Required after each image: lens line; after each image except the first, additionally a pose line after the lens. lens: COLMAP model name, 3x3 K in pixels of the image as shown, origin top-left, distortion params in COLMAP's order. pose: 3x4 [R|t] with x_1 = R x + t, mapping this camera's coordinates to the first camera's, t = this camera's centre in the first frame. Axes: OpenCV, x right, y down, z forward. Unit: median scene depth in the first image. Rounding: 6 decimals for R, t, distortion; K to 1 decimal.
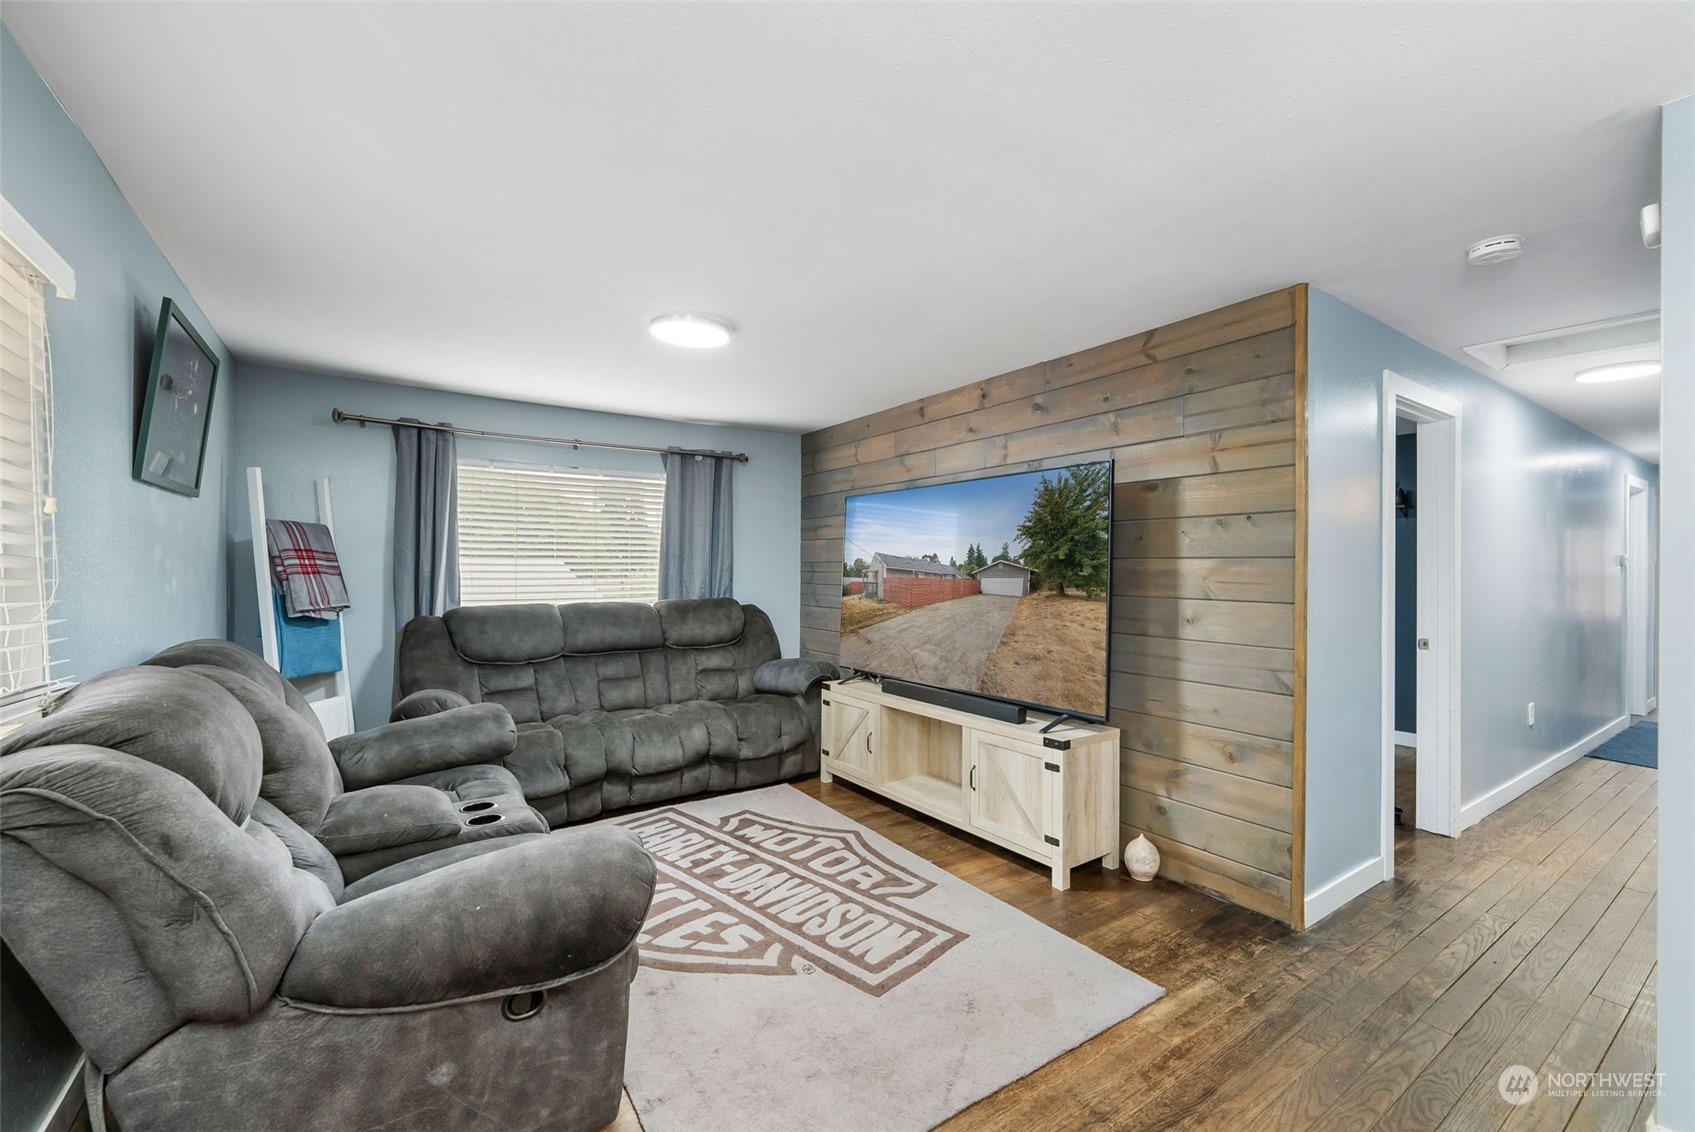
lens RADIAL K [[695.3, 0, 843.7], [0, 695.3, 571.8], [0, 0, 1]] dist [0.000584, -0.000379]
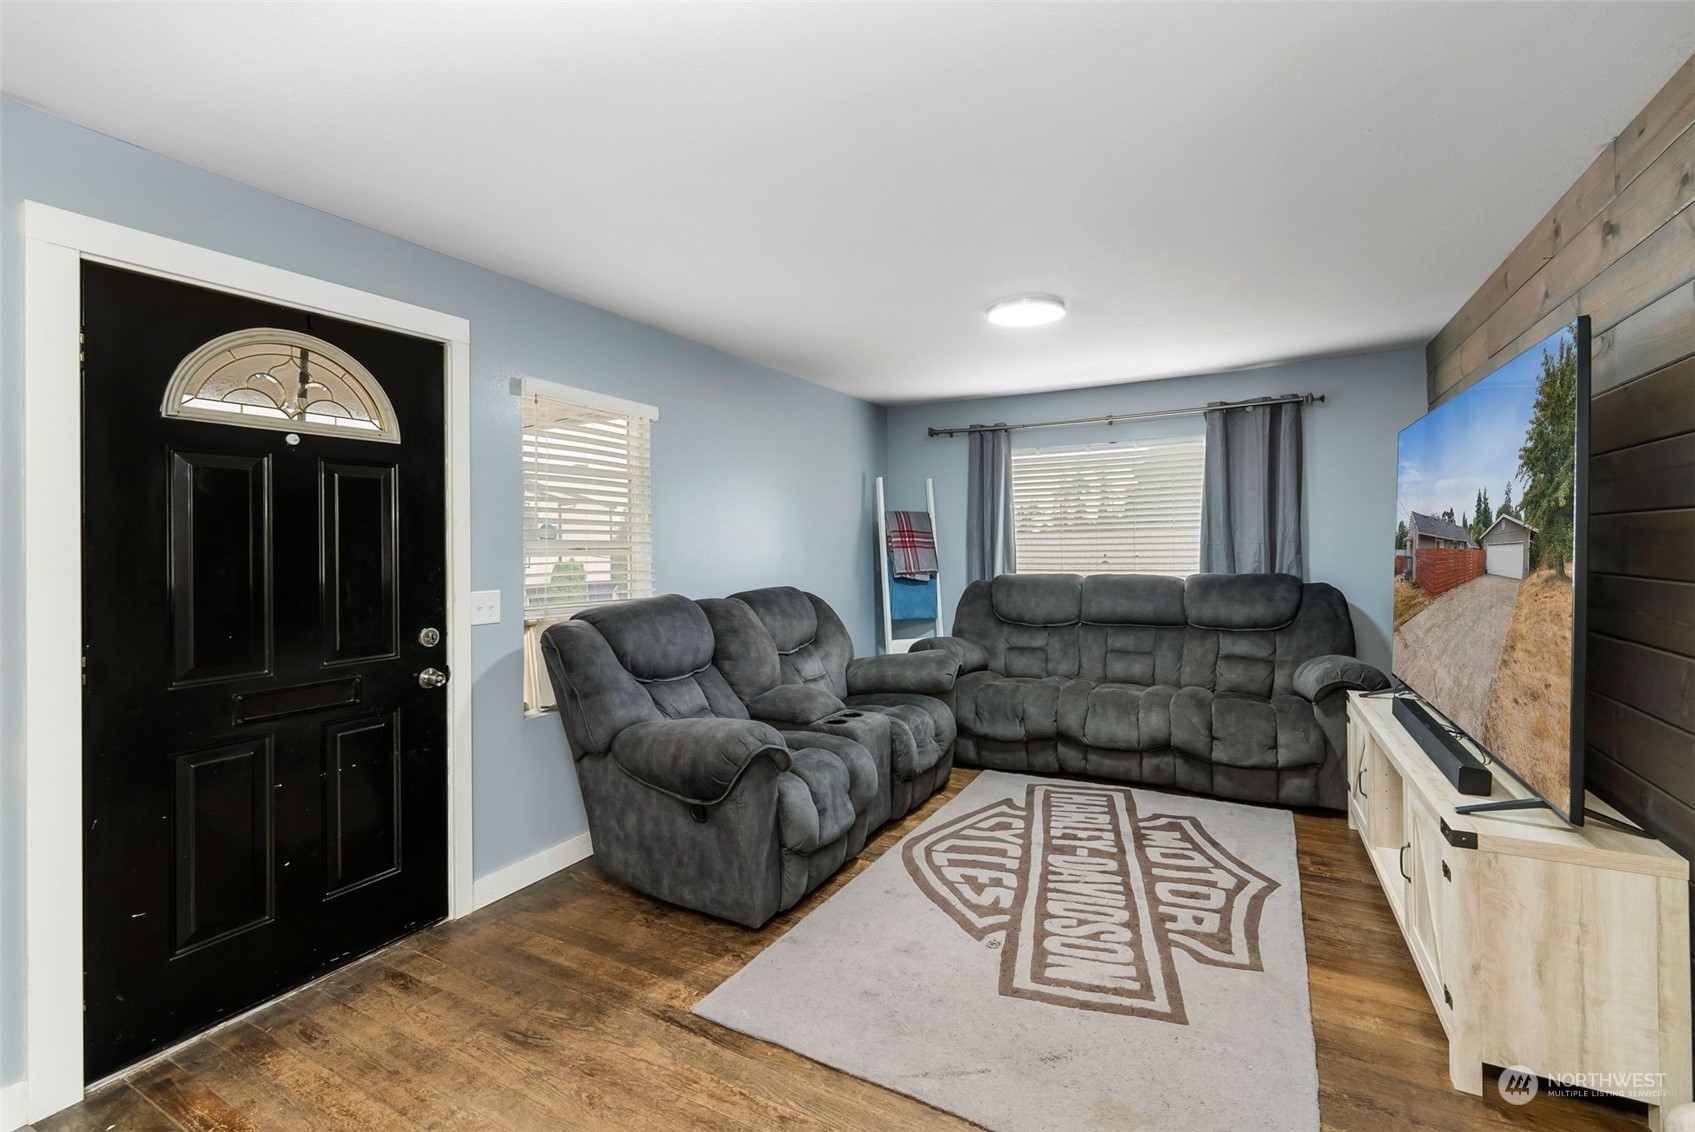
lens RADIAL K [[695.3, 0, 826.0], [0, 695.3, 546.5], [0, 0, 1]] dist [0.000584, -0.000379]
pose [[0.459576, -0.008903, -0.888094, 0.432906], [0.009049, 0.999945, -0.005342, 0.006814], [0.888092, -0.005582, 0.459631, 0.204145]]
